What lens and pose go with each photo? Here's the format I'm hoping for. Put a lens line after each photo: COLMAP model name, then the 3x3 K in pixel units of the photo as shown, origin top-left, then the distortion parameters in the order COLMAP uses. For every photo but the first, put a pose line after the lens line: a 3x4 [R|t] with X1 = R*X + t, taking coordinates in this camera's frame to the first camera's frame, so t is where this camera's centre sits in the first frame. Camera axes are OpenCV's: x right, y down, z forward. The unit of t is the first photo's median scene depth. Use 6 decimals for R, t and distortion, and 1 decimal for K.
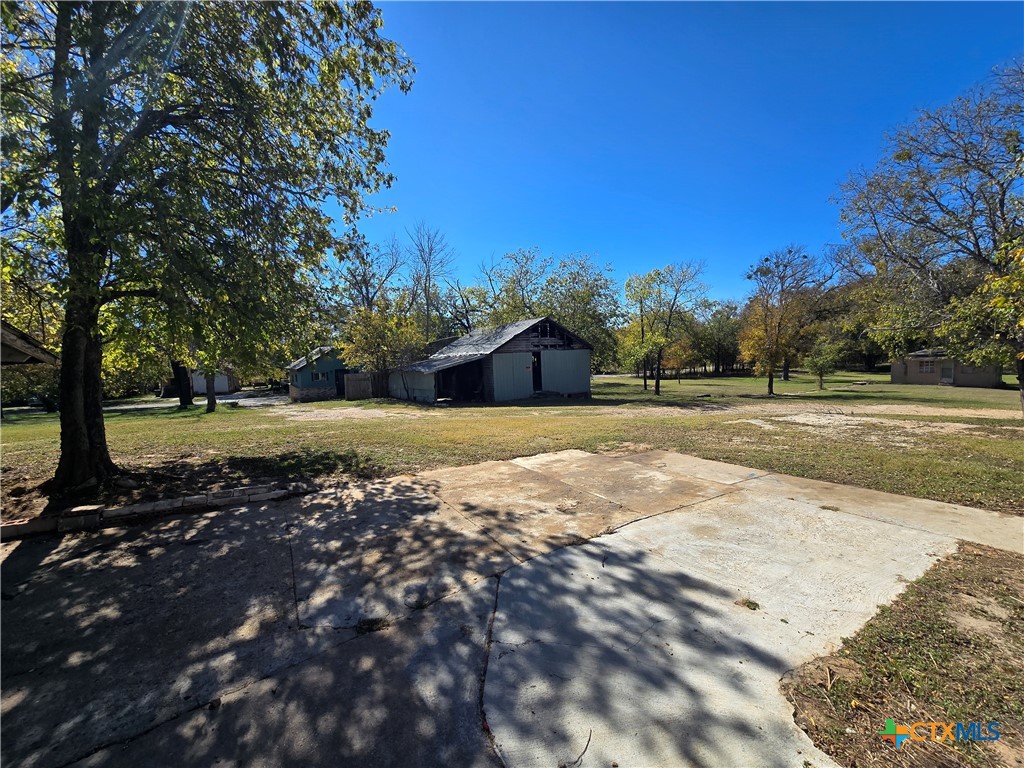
lens RADIAL K [[418.8, 0, 518.0], [0, 418.8, 381.3], [0, 0, 1]] dist [-0.004256, 0.001115]
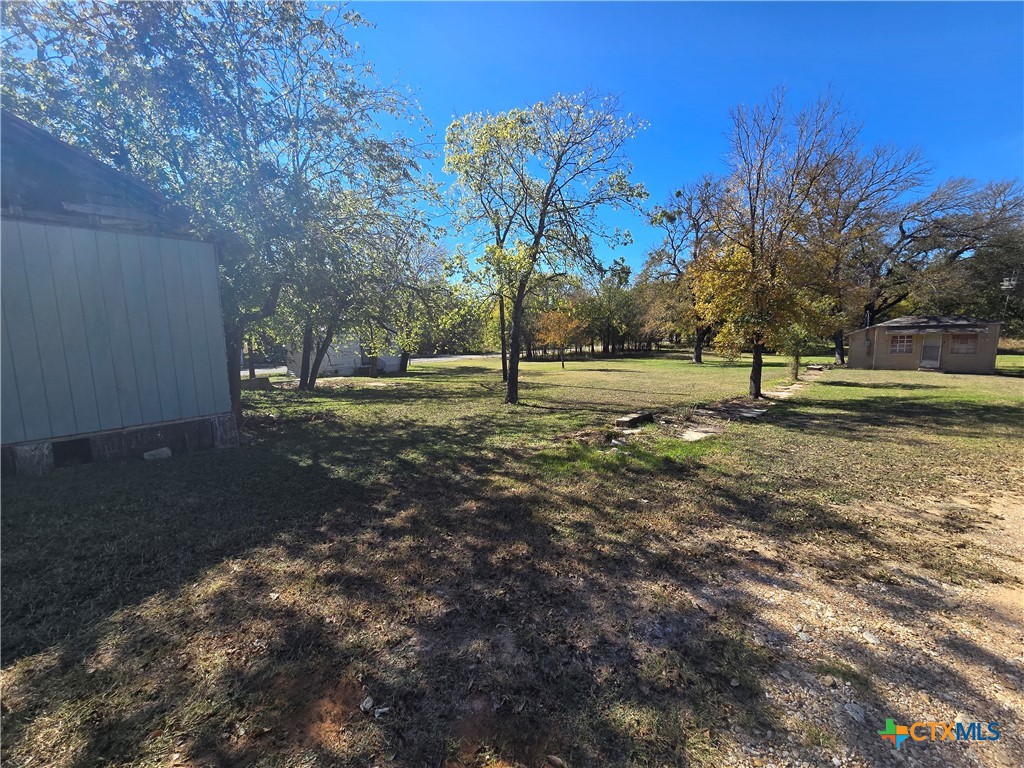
lens RADIAL K [[418.8, 0, 517.9], [0, 418.8, 382.8], [0, 0, 1]] dist [-0.004256, 0.001115]
pose [[0.966391, -0.012591, 0.256768, 0.169646], [0.000246, 0.998845, 0.048055, -0.003537], [-0.257076, -0.046377, 0.965278, 0.439051]]
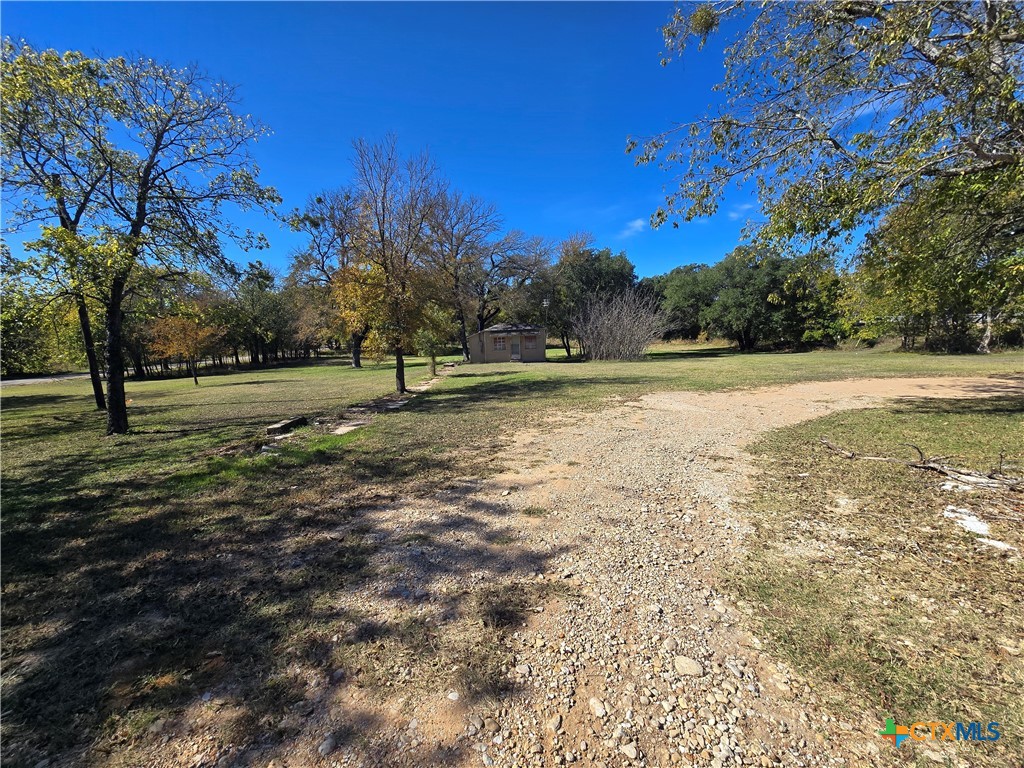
lens RADIAL K [[418.8, 0, 517.8], [0, 418.8, 382.9], [0, 0, 1]] dist [-0.004256, 0.001115]
pose [[0.518842, -0.089340, 0.850189, 0.161654], [0.069340, 0.995645, 0.062309, -0.001850], [-0.852053, 0.026623, 0.522778, 0.415058]]
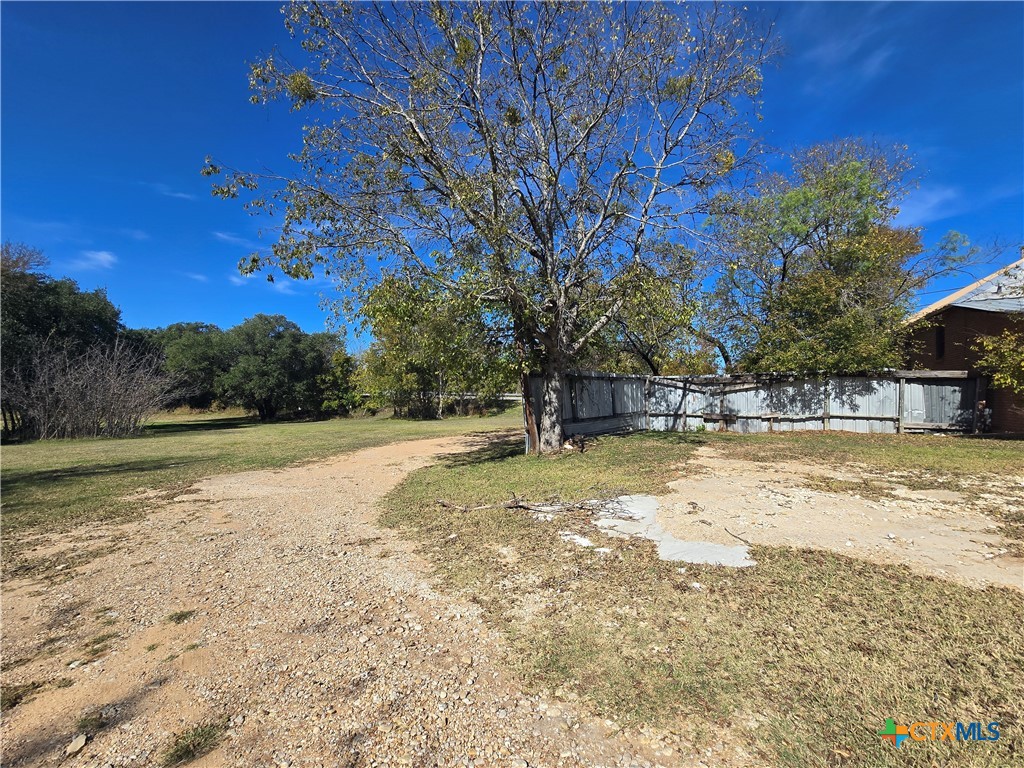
lens RADIAL K [[418.8, 0, 517.6], [0, 418.8, 382.3], [0, 0, 1]] dist [-0.004256, 0.001115]
pose [[-0.491906, 0.053356, 0.869012, 0.177041], [0.063757, 0.997648, -0.025165, -0.005197], [-0.868311, 0.043027, -0.494151, 0.449685]]
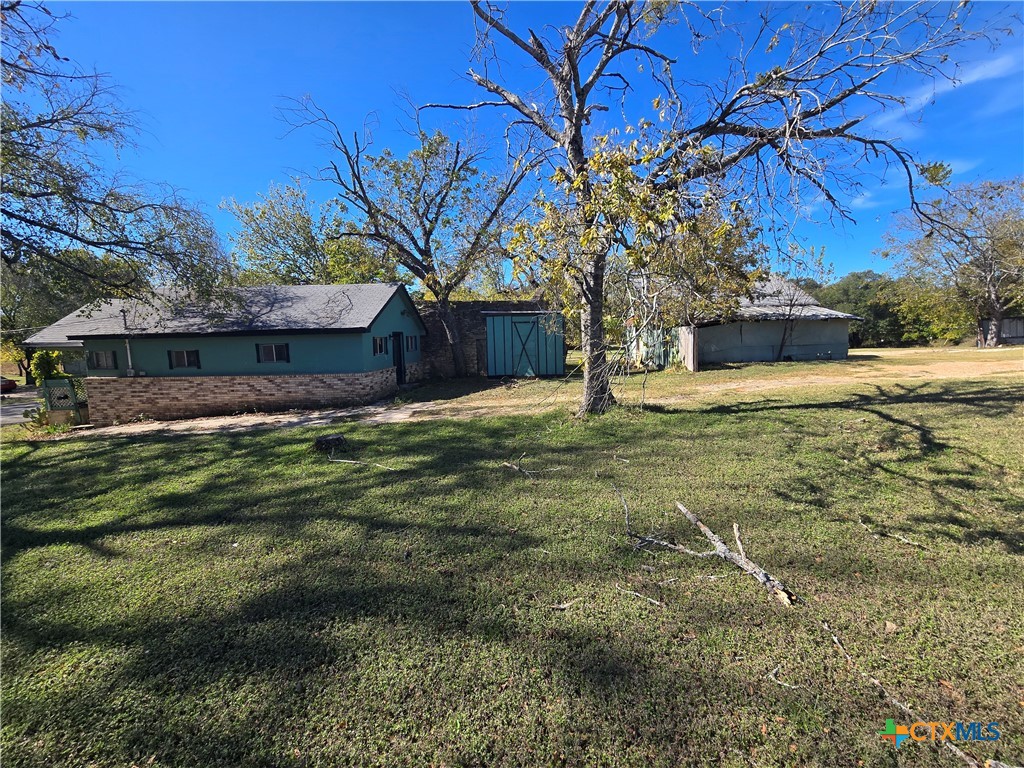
lens RADIAL K [[431.0, 0, 518.0], [0, 431.0, 377.8], [0, 0, 1]] dist [-0.001642, 0.000234]
pose [[0.616862, -0.060538, 0.784740, -0.621848], [0.055384, 0.997905, 0.033447, 0.013378], [-0.785120, 0.022830, 0.618922, 0.481646]]
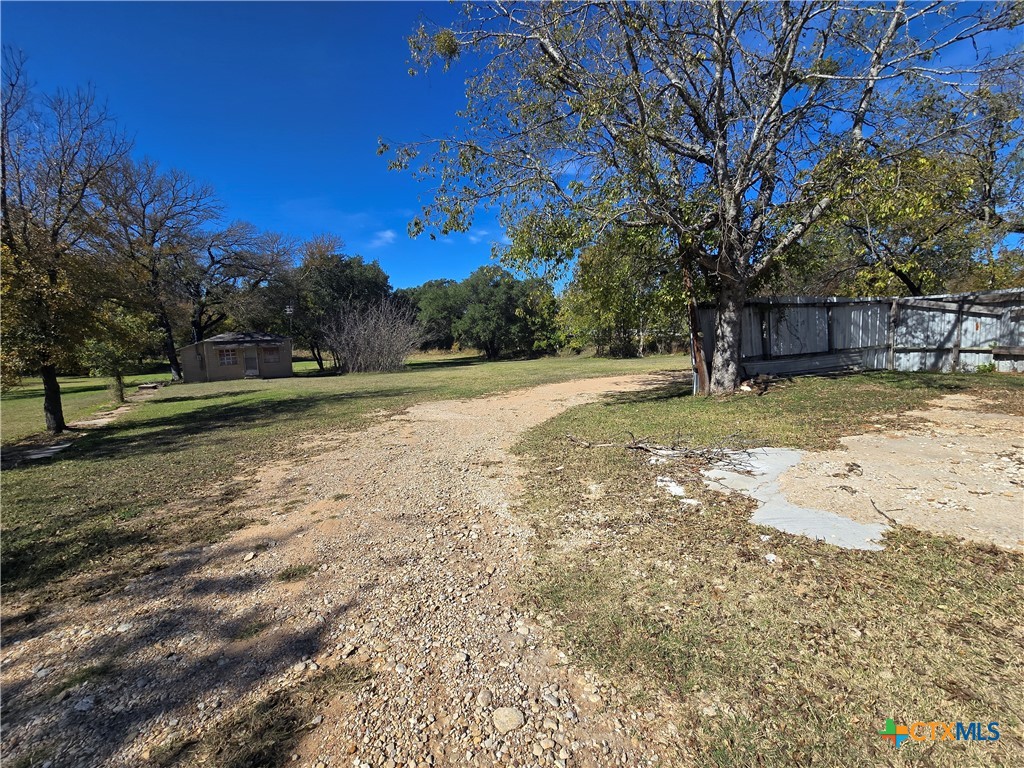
lens RADIAL K [[418.8, 0, 517.7], [0, 418.8, 382.8], [0, 0, 1]] dist [-0.004256, 0.001115]
pose [[-0.016769, -0.081859, 0.996503, 0.169798], [0.090706, 0.992409, 0.083049, -0.002494], [-0.995736, 0.091782, -0.009217, 0.420439]]
